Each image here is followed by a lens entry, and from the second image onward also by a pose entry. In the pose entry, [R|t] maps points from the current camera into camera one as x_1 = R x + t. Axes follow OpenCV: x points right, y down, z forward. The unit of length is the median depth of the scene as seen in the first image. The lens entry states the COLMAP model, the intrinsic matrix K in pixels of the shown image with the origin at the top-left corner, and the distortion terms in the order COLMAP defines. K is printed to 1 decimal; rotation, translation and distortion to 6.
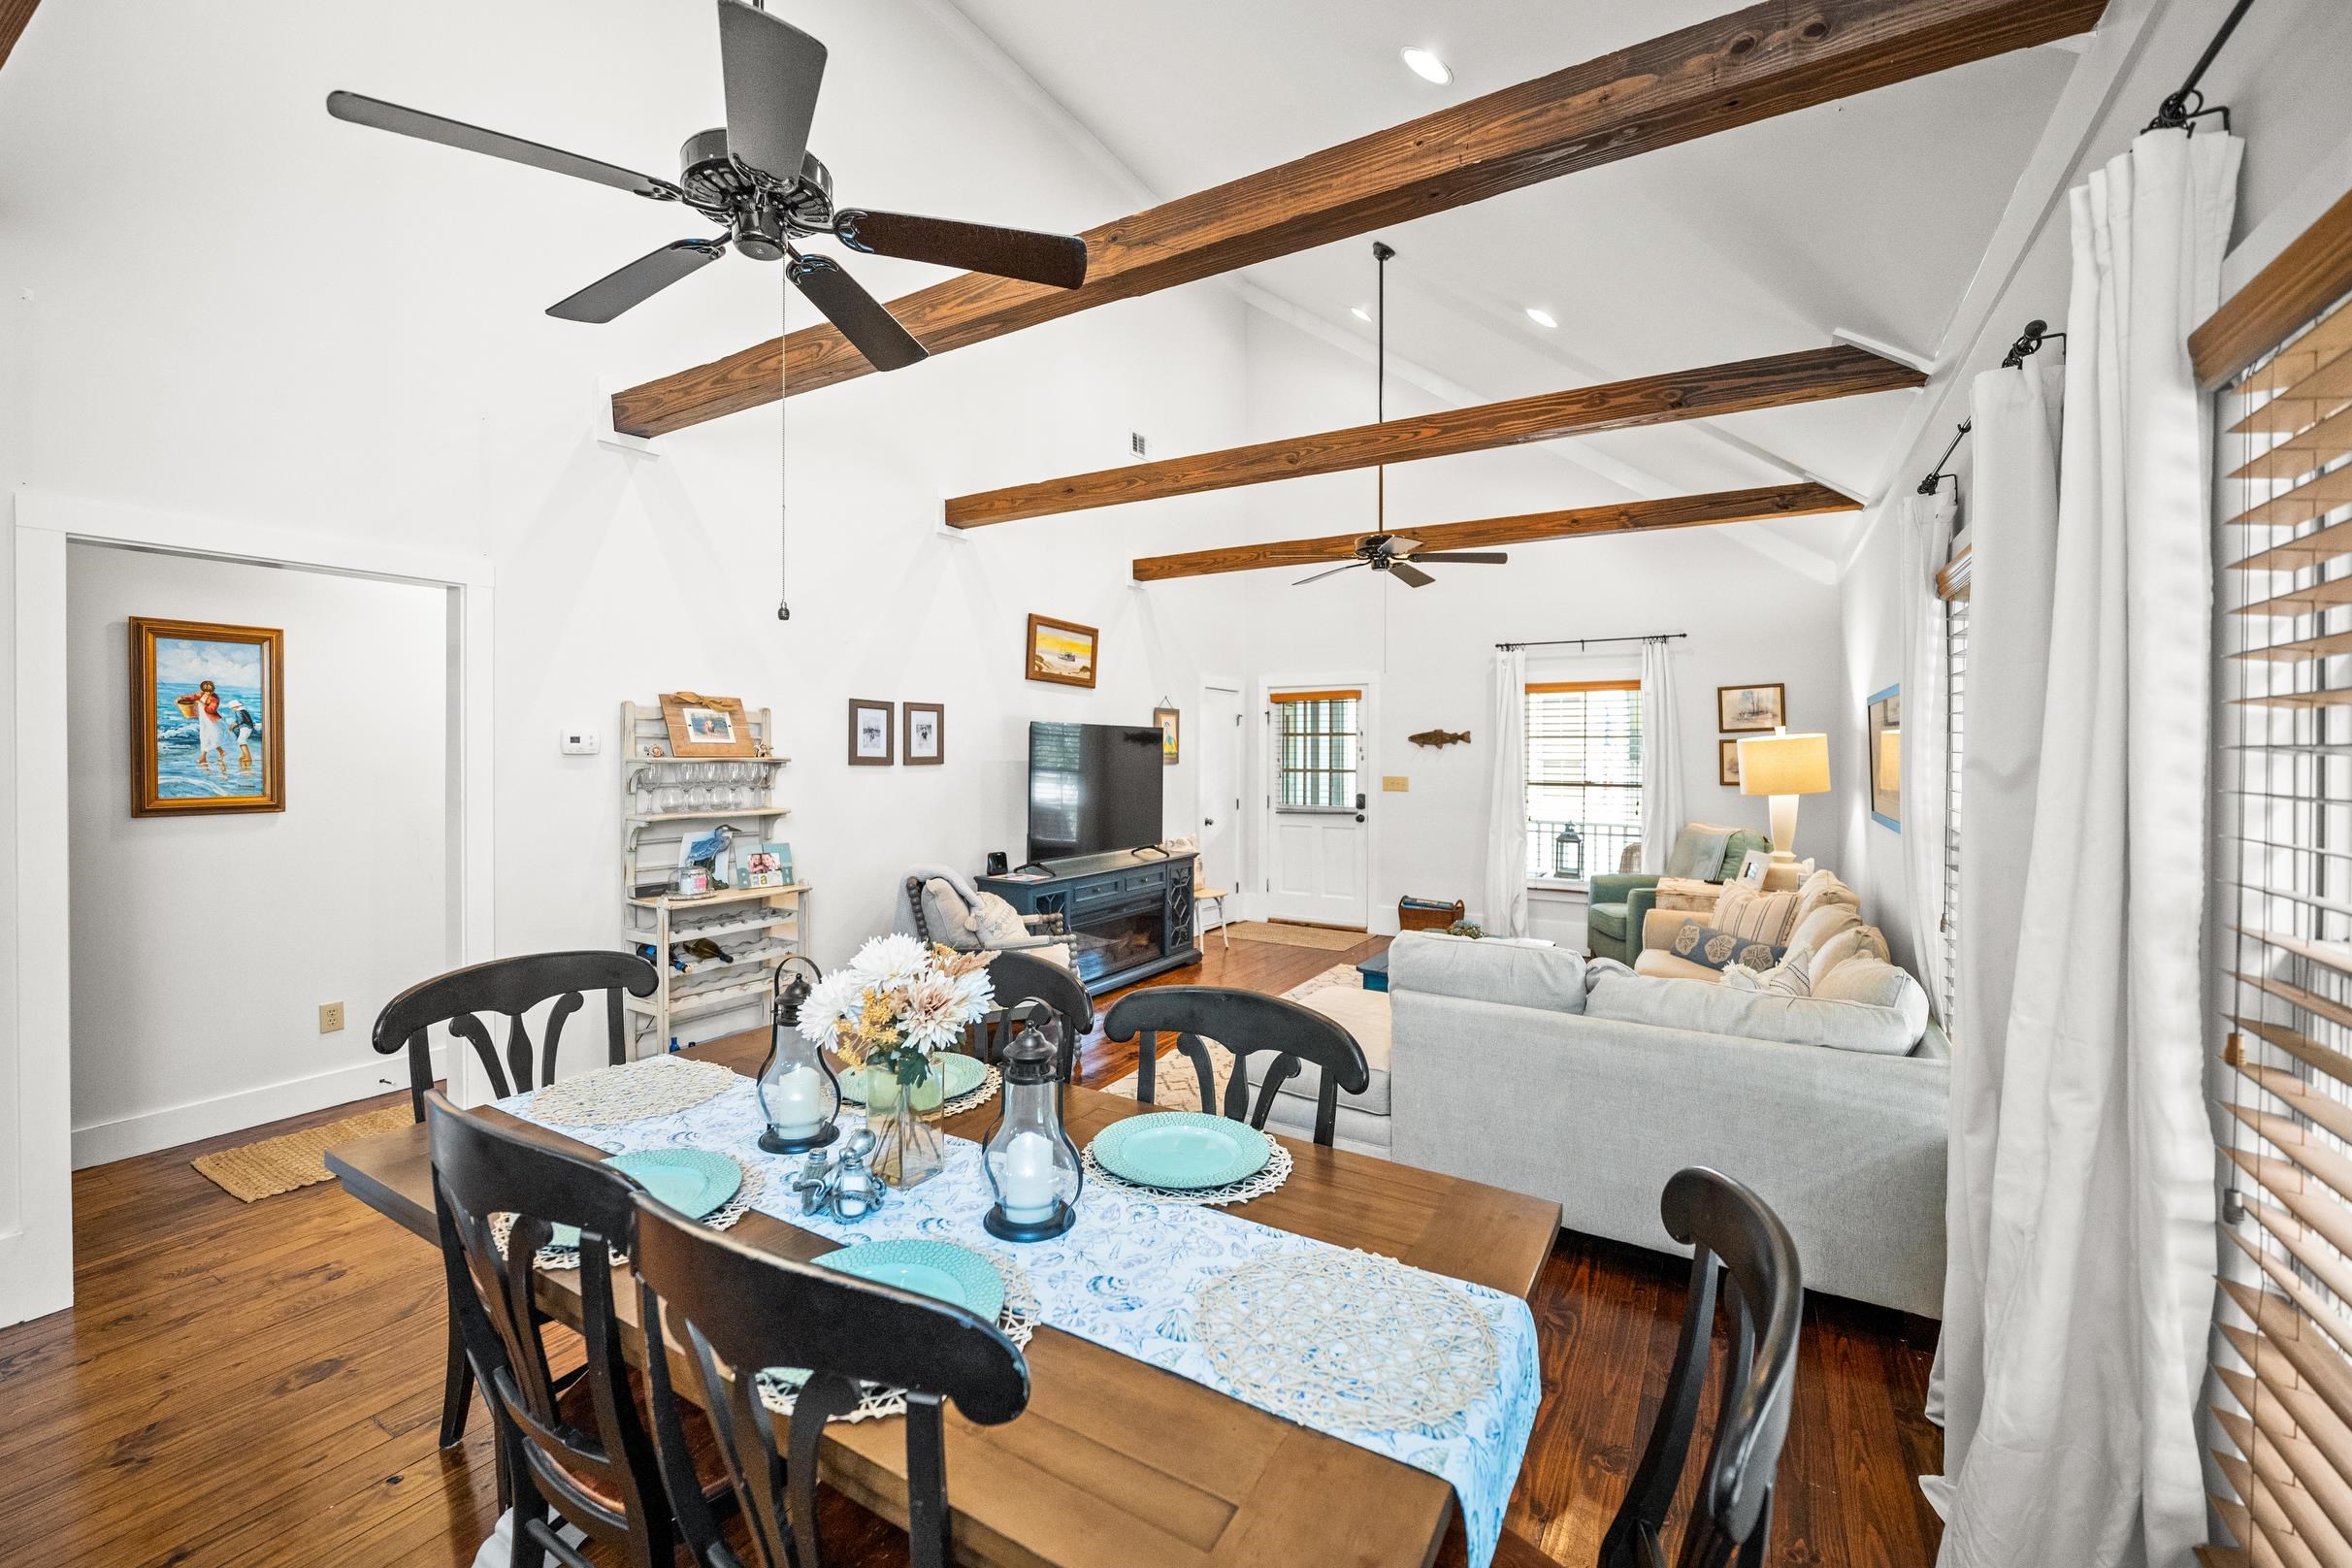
lens RADIAL K [[972.5, 0, 1163.7], [0, 972.5, 751.7], [0, 0, 1]] dist [-0.013384, 0.000462]
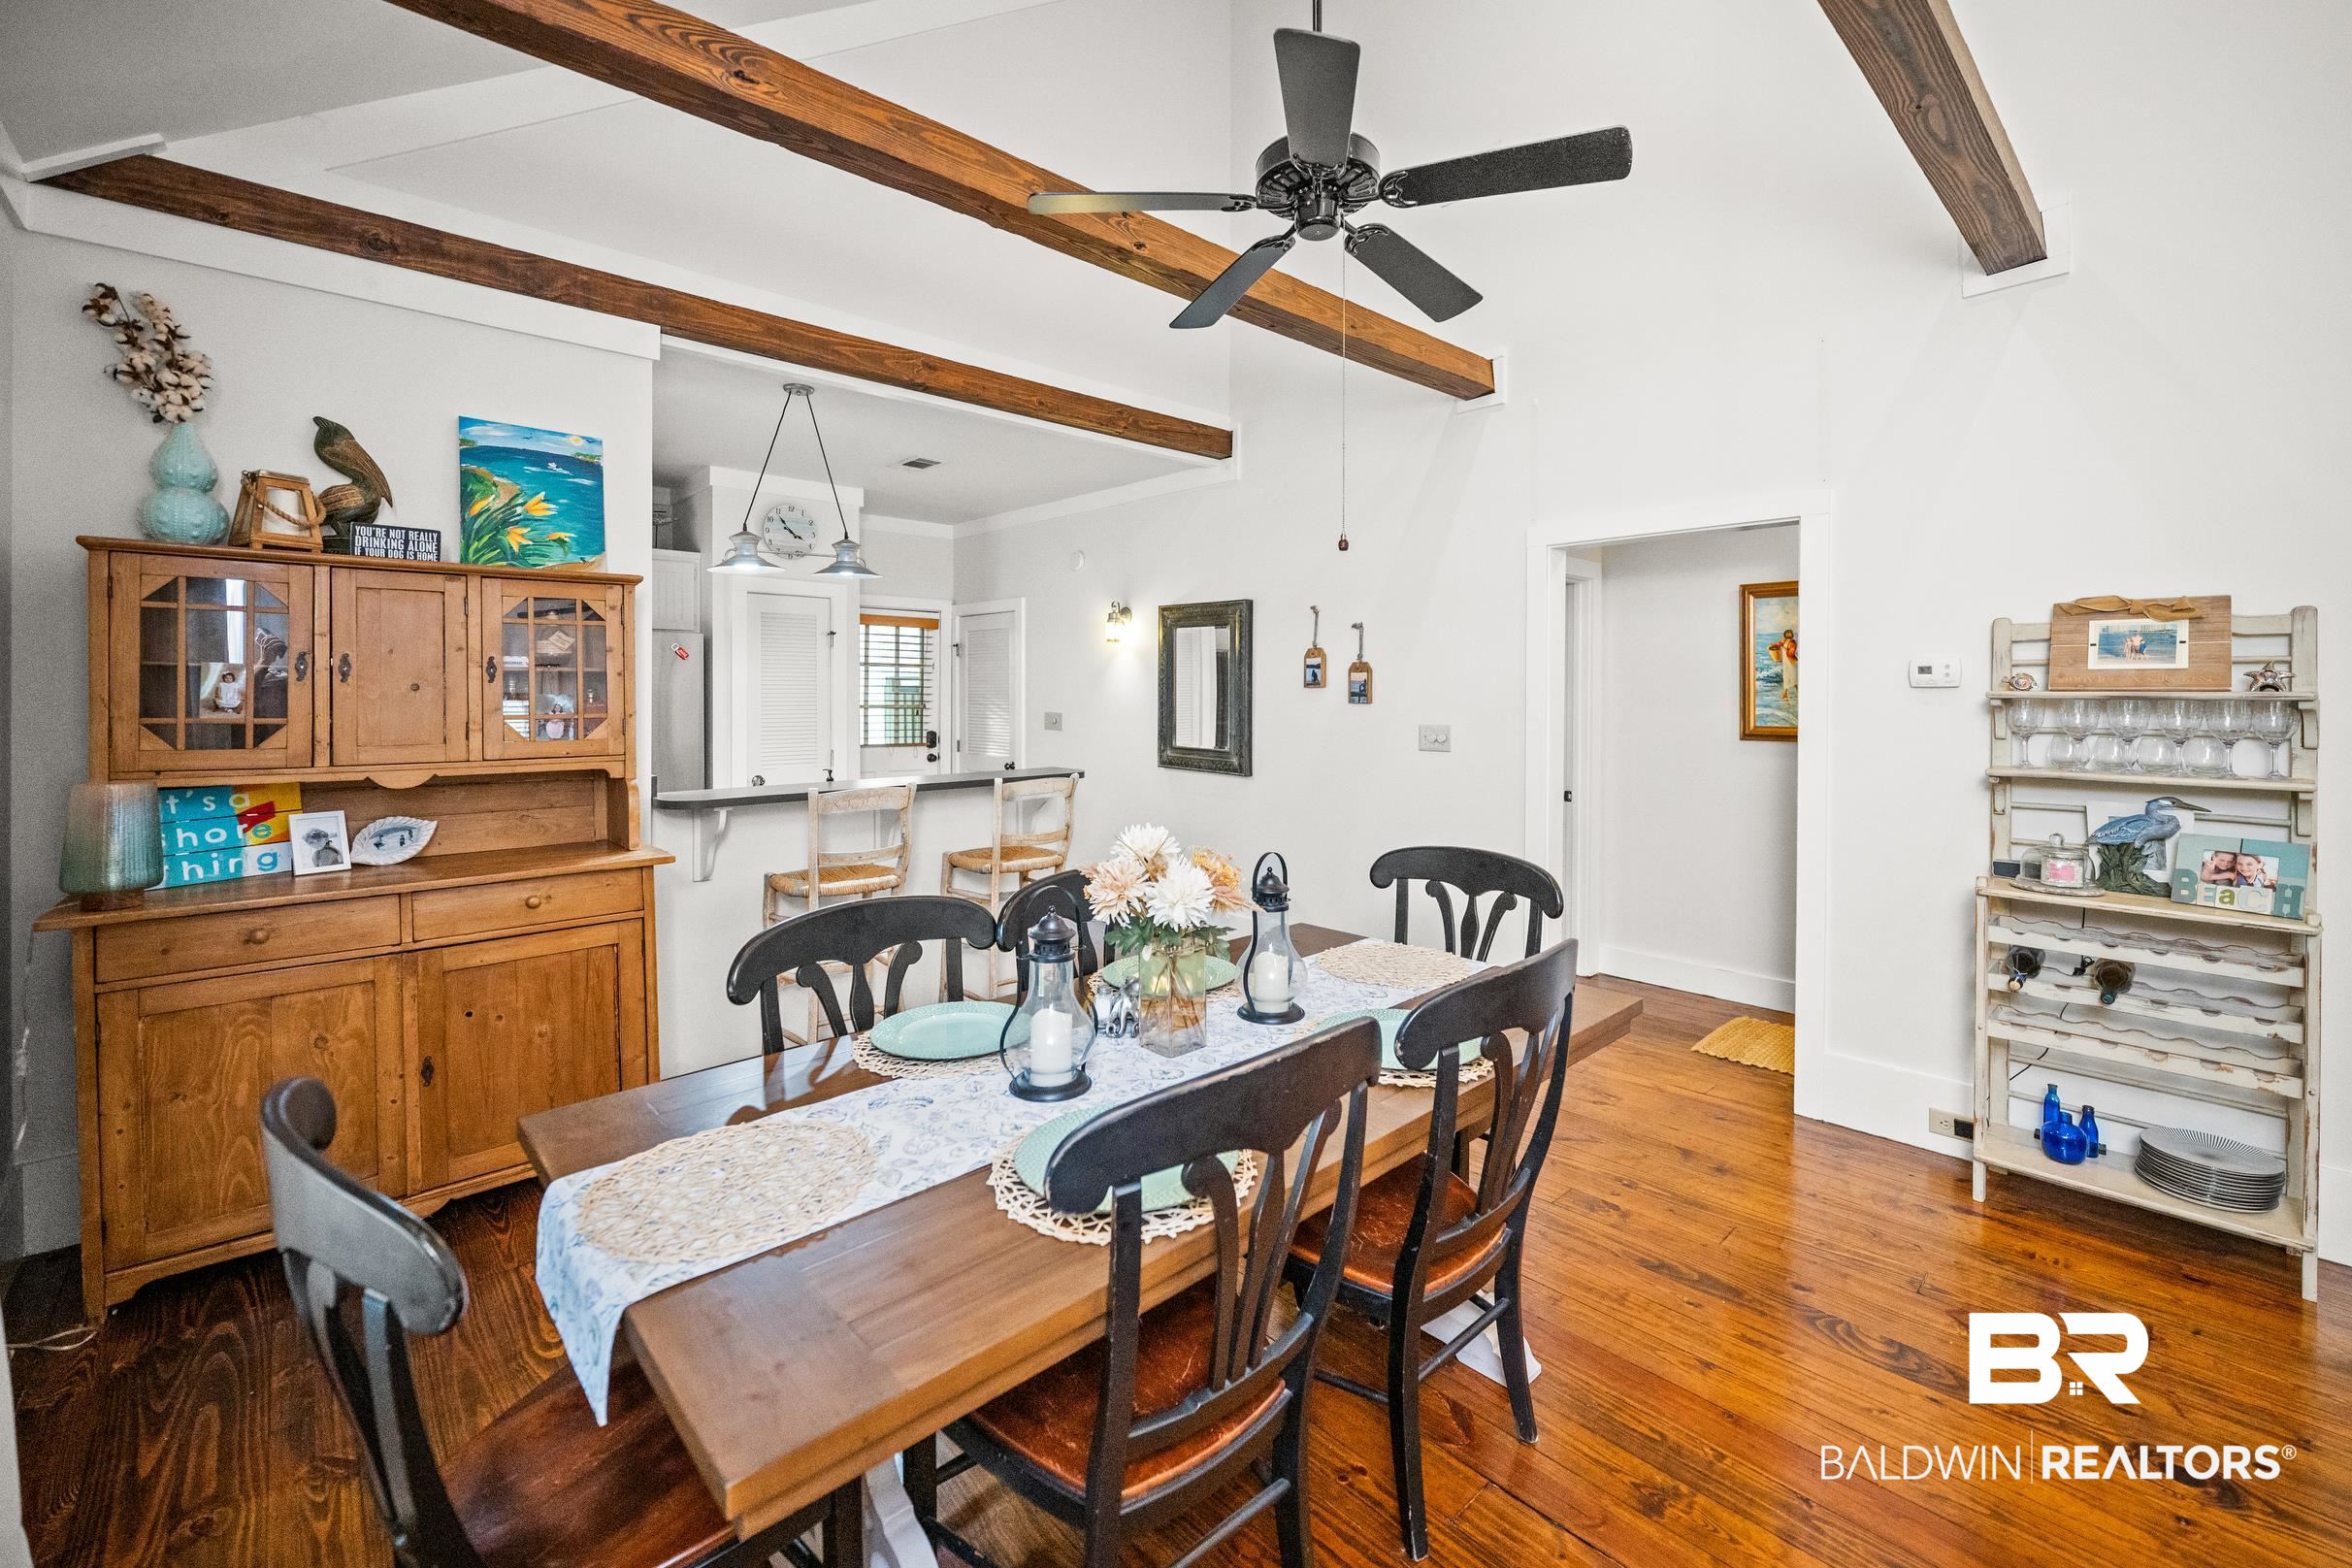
lens RADIAL K [[972.5, 0, 1190.6], [0, 972.5, 704.4], [0, 0, 1]] dist [-0.013384, 0.000462]
pose [[-0.283808, 0.005521, -0.958865, 0.211455], [-0.006854, 0.999946, 0.007786, 0.008587], [0.958857, 0.008782, -0.283755, 0.354794]]
